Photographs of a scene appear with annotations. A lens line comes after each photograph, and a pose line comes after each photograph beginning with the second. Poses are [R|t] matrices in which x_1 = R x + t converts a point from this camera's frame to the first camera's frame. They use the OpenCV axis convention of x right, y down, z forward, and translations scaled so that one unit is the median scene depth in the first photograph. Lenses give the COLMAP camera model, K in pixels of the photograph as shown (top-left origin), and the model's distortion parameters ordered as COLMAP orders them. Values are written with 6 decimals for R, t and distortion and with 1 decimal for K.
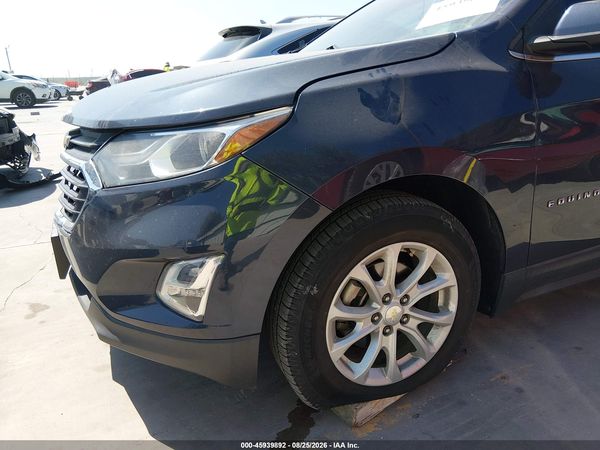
lens RADIAL K [[442.1, 0, 301.5], [0, 442.1, 221.3], [0, 0, 1]] dist [0.094210, -0.156656]
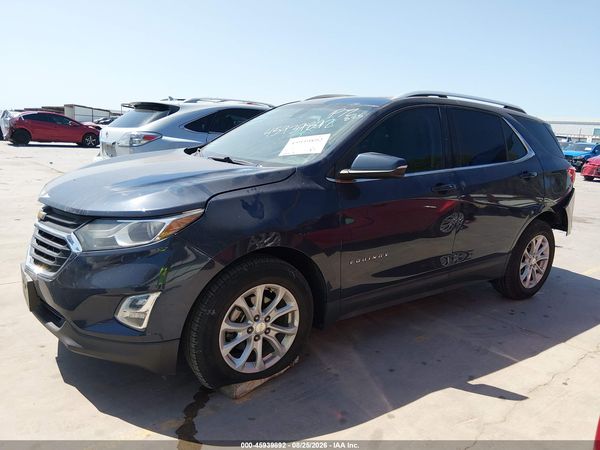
lens RADIAL K [[442.1, 0, 301.5], [0, 442.1, 221.3], [0, 0, 1]] dist [0.094210, -0.156656]
pose [[0.973607, 0.030432, 0.226194, -0.035475], [-0.006020, 0.994150, -0.107843, -0.010616], [-0.228153, 0.103635, 0.968094, -0.719316]]
